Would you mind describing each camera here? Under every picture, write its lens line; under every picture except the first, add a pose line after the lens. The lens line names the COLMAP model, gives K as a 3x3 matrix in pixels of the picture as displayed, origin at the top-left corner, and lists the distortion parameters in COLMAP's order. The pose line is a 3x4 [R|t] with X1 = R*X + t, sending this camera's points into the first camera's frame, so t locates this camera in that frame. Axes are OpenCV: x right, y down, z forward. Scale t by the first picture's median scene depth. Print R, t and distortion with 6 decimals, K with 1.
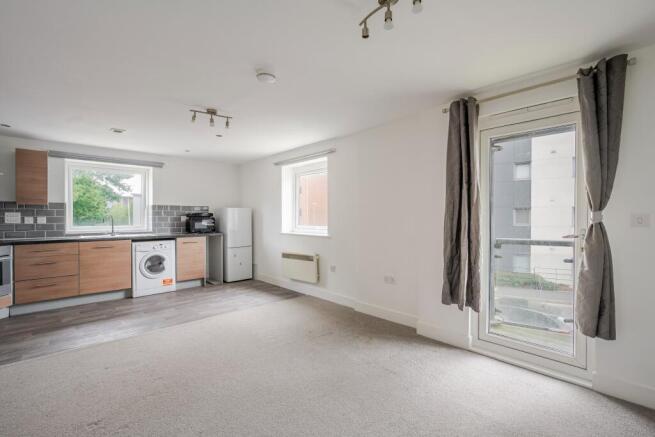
lens RADIAL K [[289.2, 0, 327.5], [0, 289.2, 218.5], [0, 0, 1]] dist [0.000965, 0.000082]
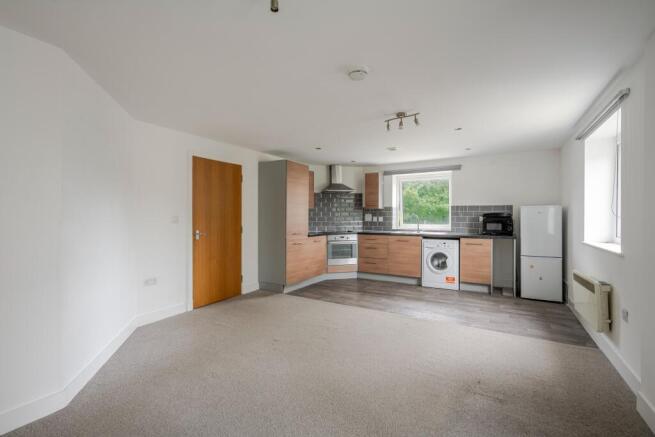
lens RADIAL K [[289.2, 0, 327.5], [0, 289.2, 218.5], [0, 0, 1]] dist [0.000965, 0.000082]
pose [[0.297325, 0.007198, -0.954749, 0.309886], [-0.006519, 0.999964, 0.005508, -0.003494], [0.954754, 0.004587, 0.297361, 0.272800]]
